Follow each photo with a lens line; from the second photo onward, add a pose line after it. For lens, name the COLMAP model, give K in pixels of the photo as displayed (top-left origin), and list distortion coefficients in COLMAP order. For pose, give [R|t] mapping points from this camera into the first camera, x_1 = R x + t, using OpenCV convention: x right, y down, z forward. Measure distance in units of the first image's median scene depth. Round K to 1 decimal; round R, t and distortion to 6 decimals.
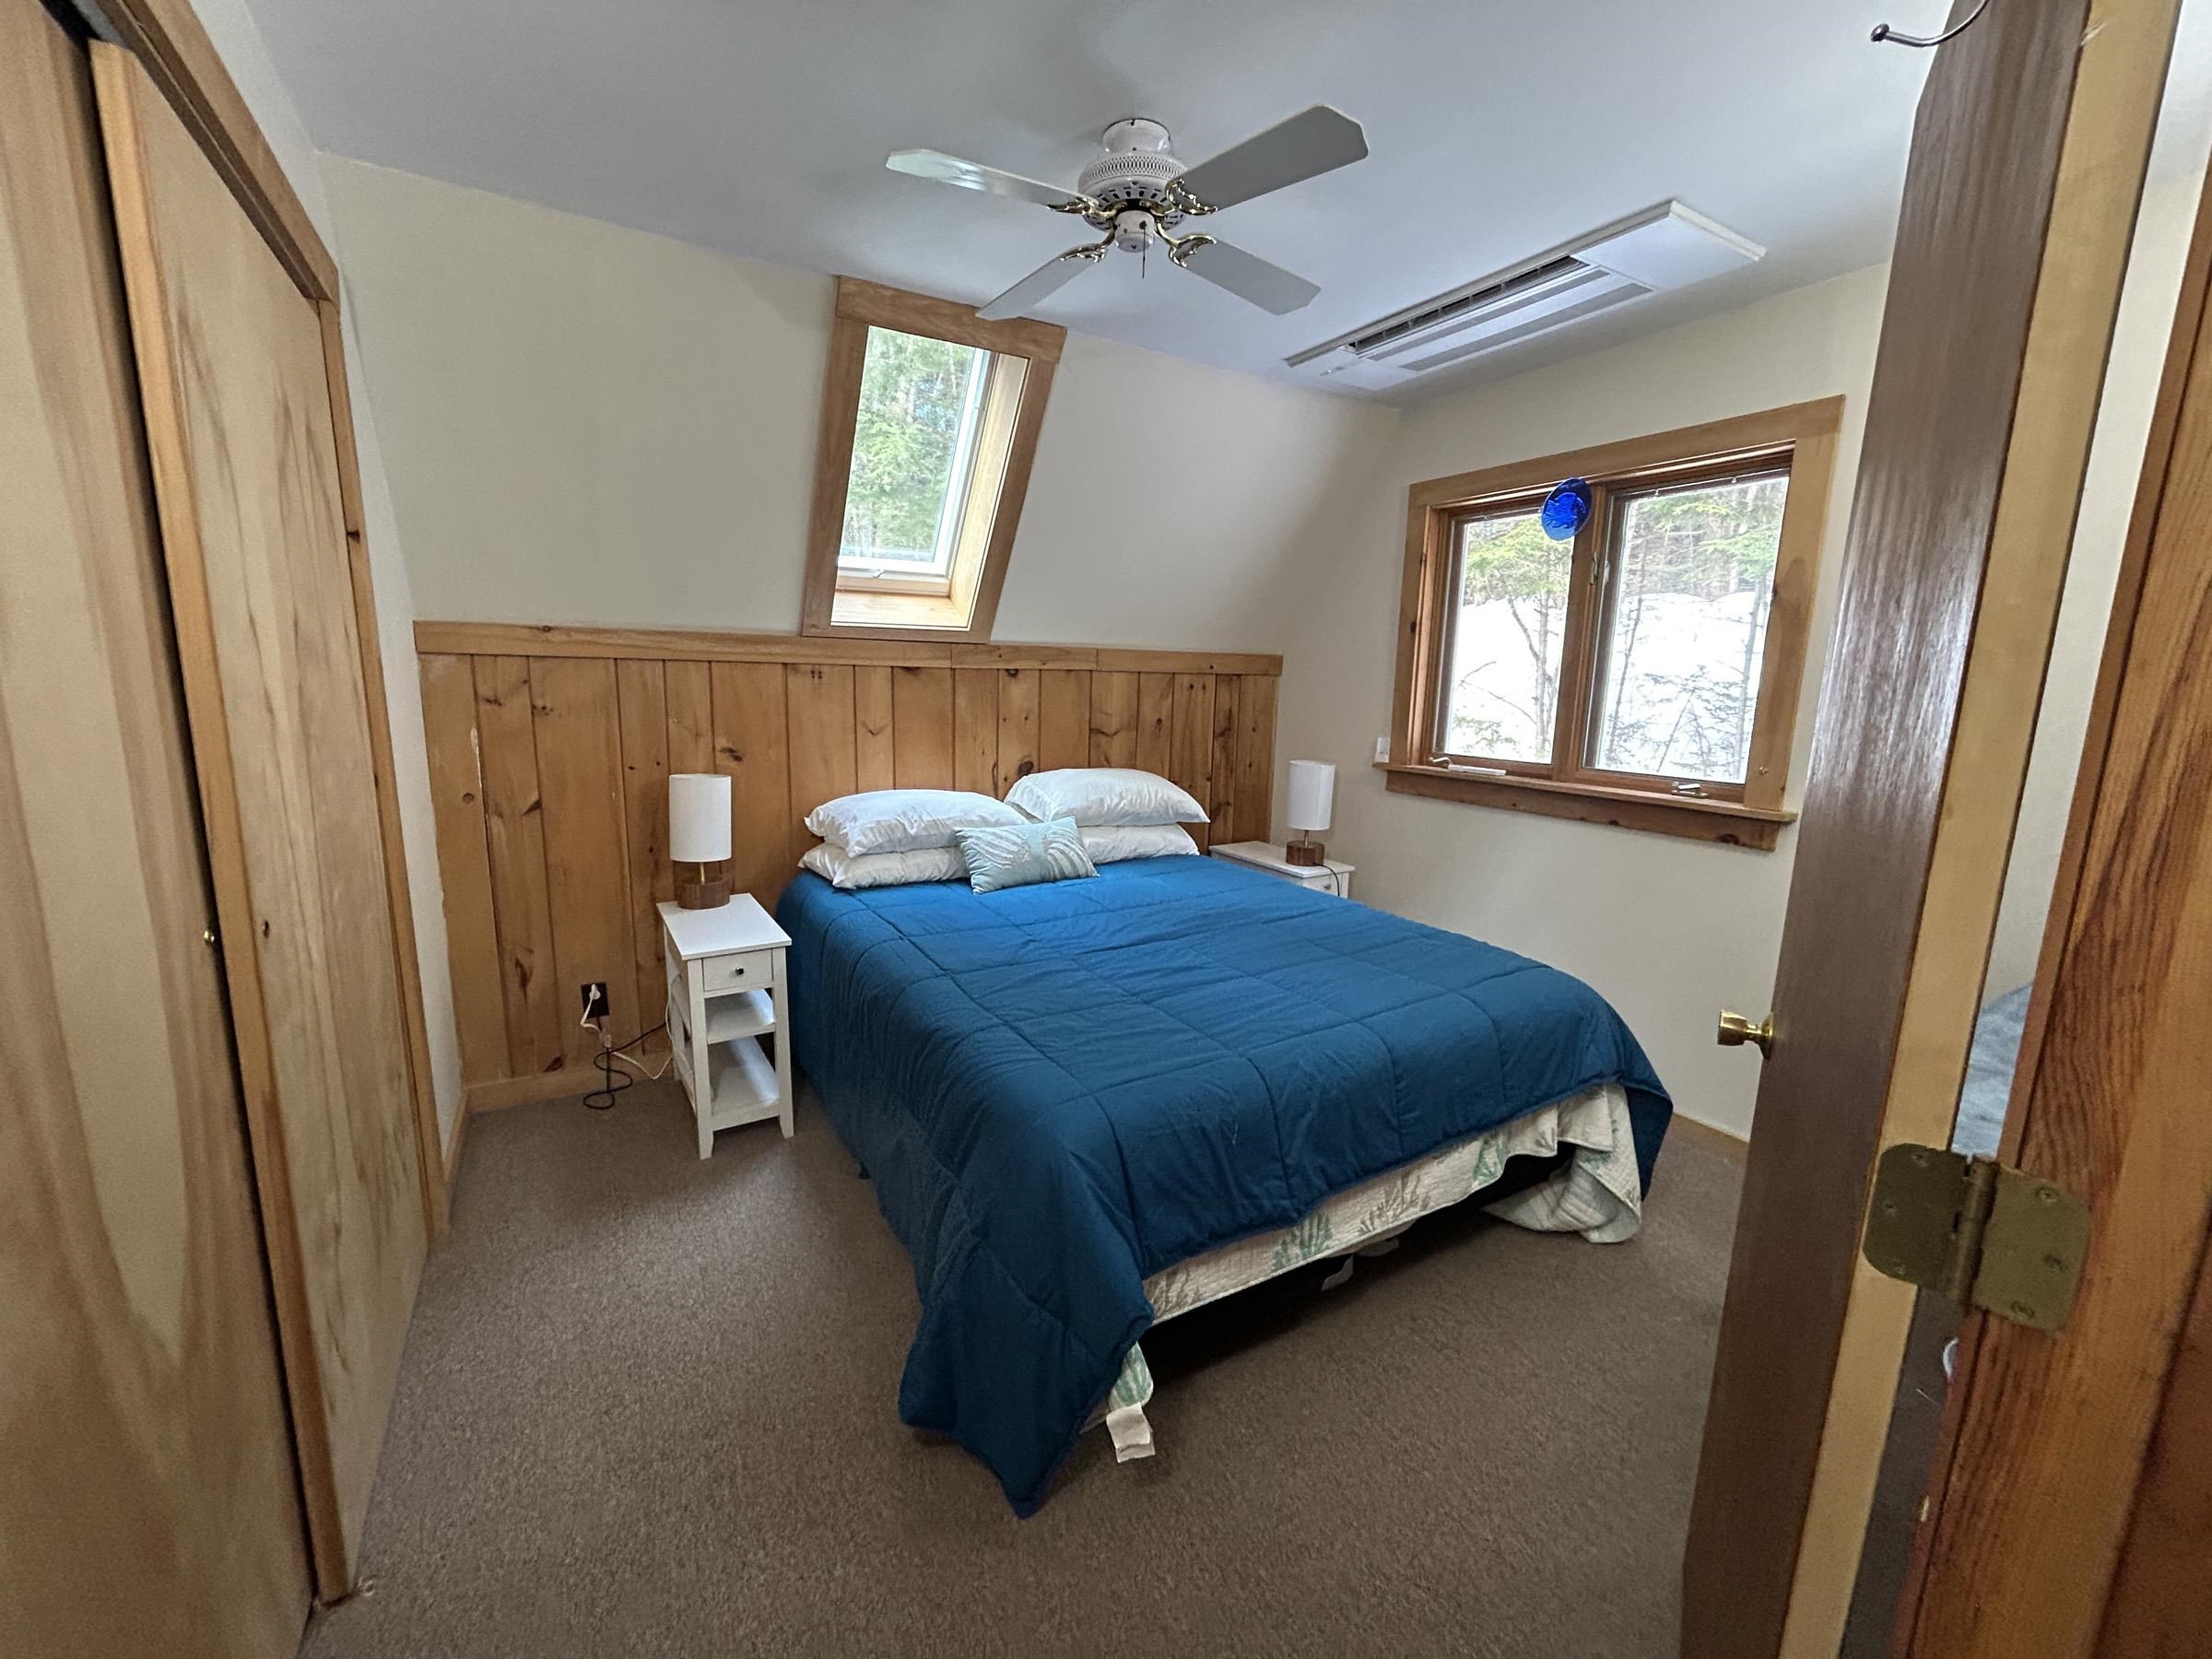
lens RADIAL K [[913.6, 0, 1094.2], [0, 913.6, 831.6], [0, 0, 1]] dist [0.001284, -0.000643]
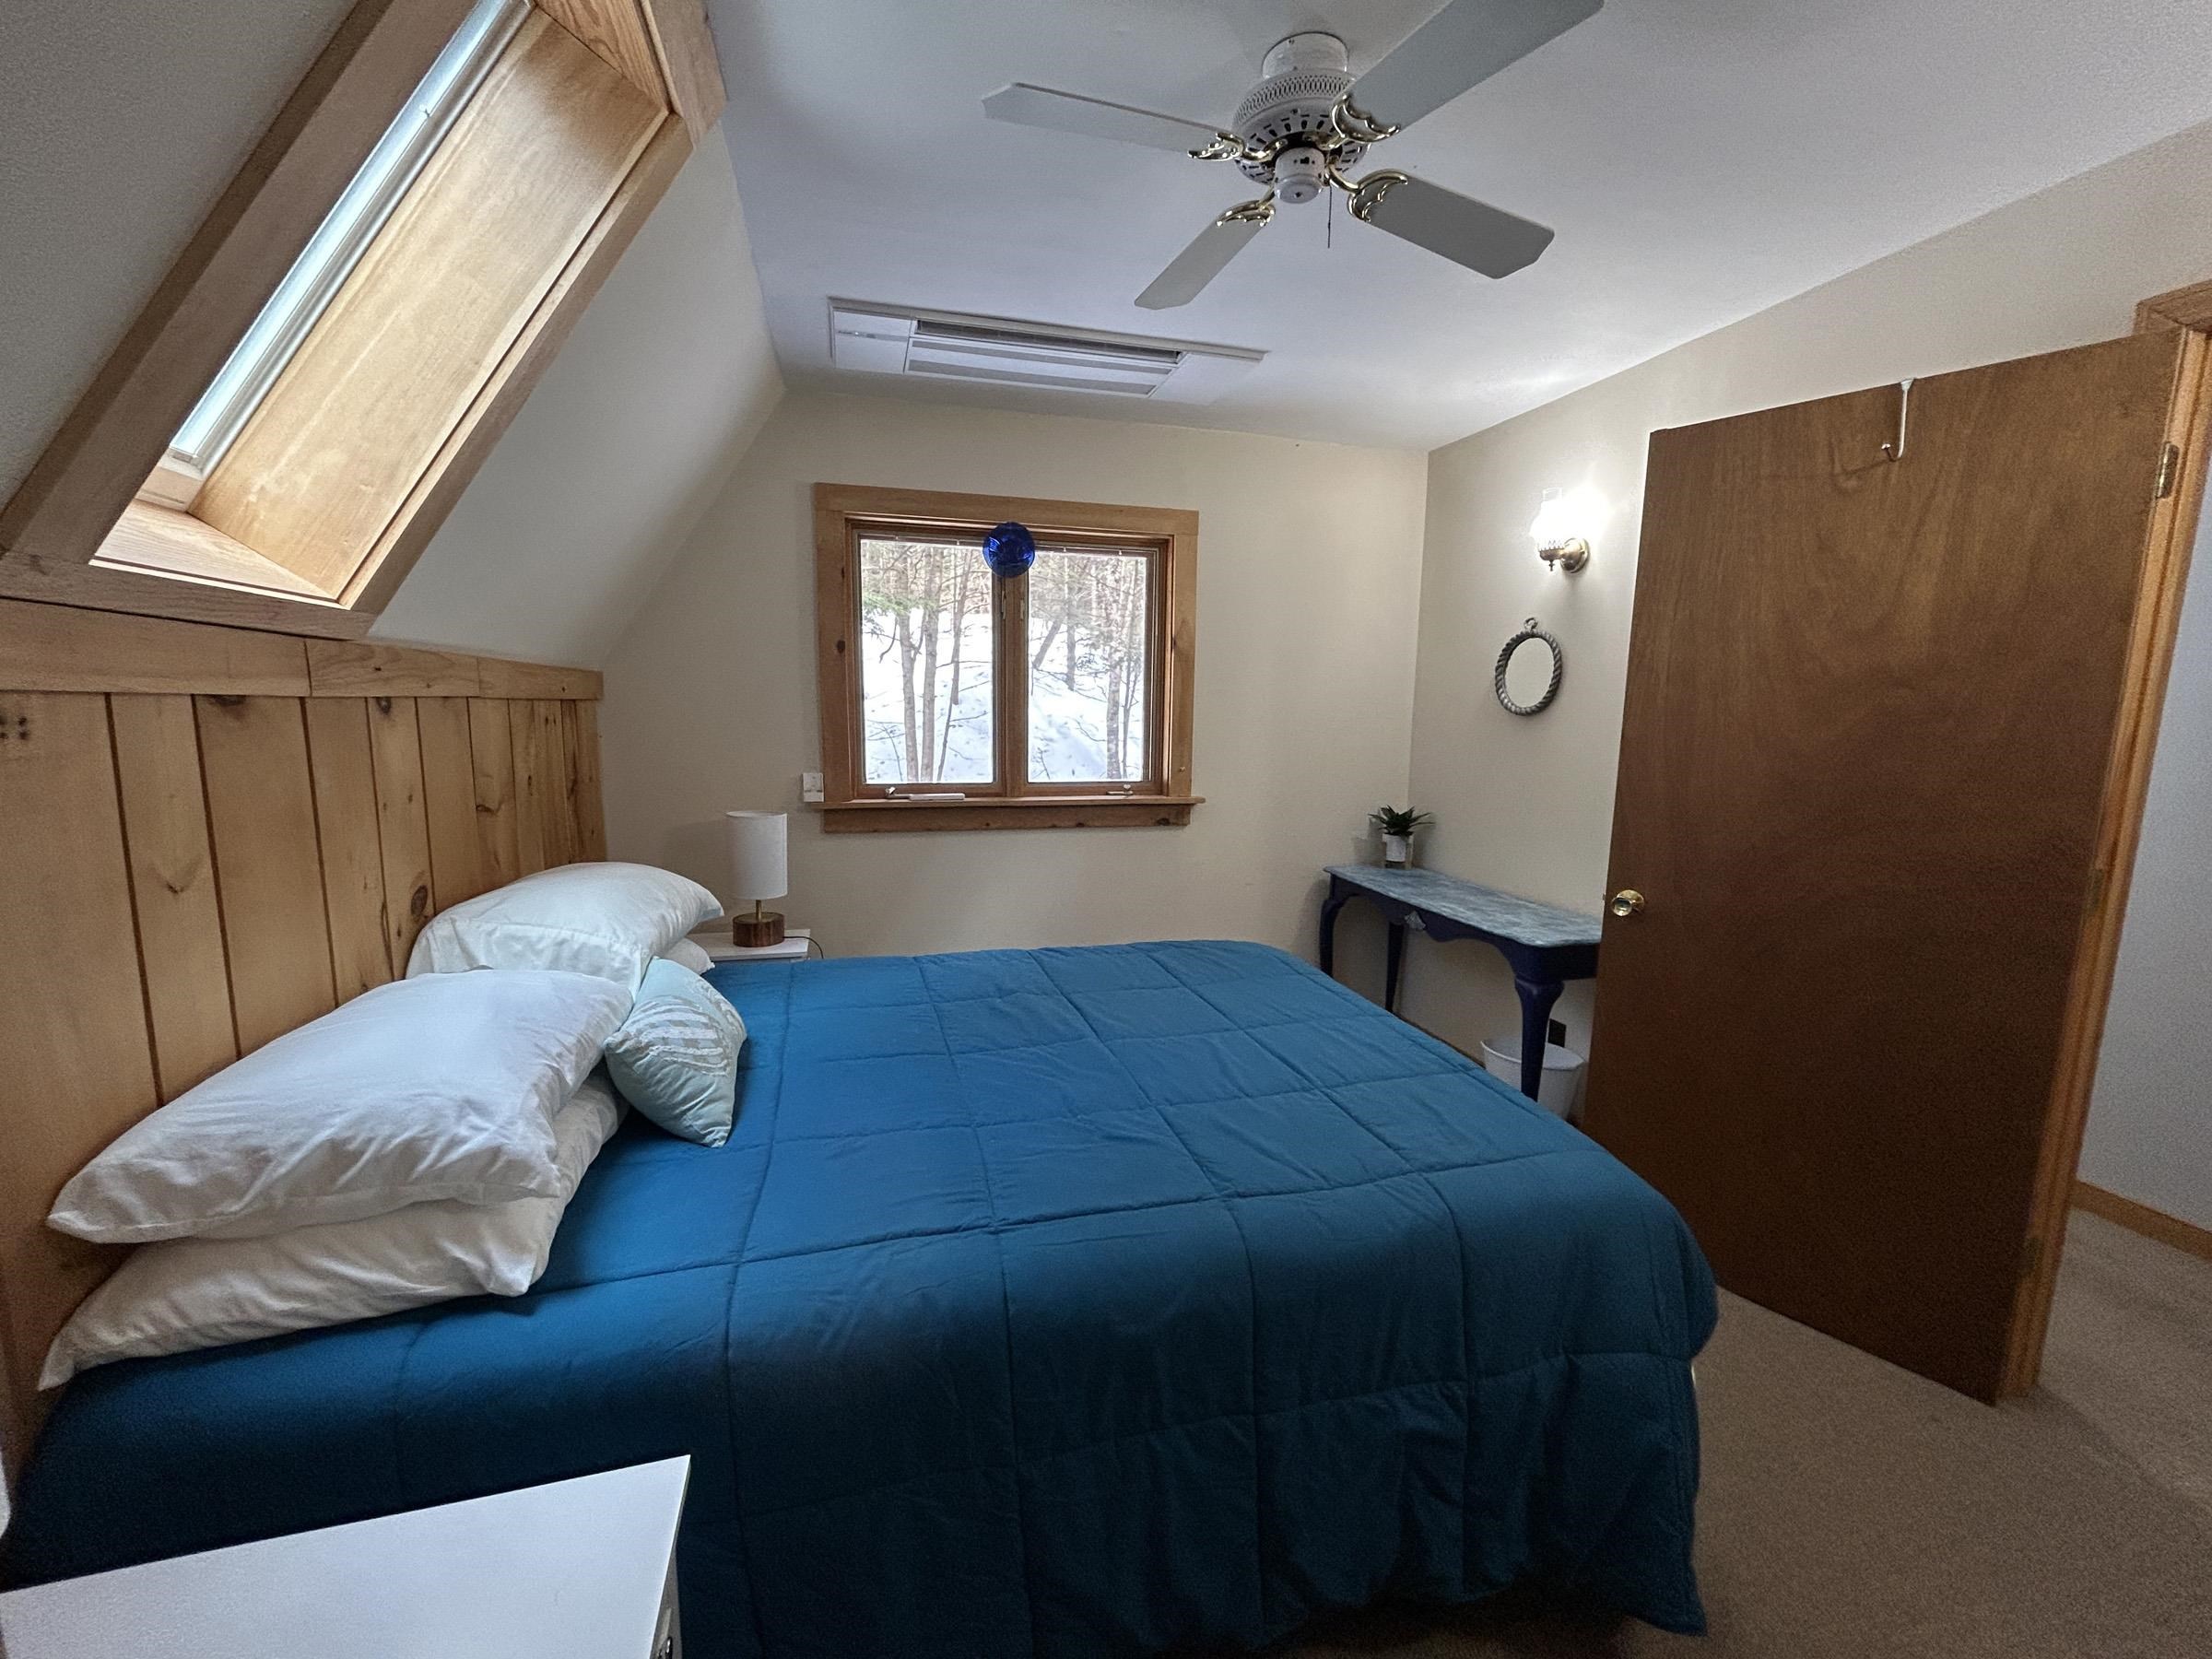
lens RADIAL K [[913.6, 0, 1094.2], [0, 913.6, 831.6], [0, 0, 1]] dist [0.001284, -0.000643]
pose [[0.249852, -0.149084, 0.956738, -0.511238], [0.158523, 0.981042, 0.111473, -0.118283], [-0.955219, 0.123814, 0.268749, 0.603025]]
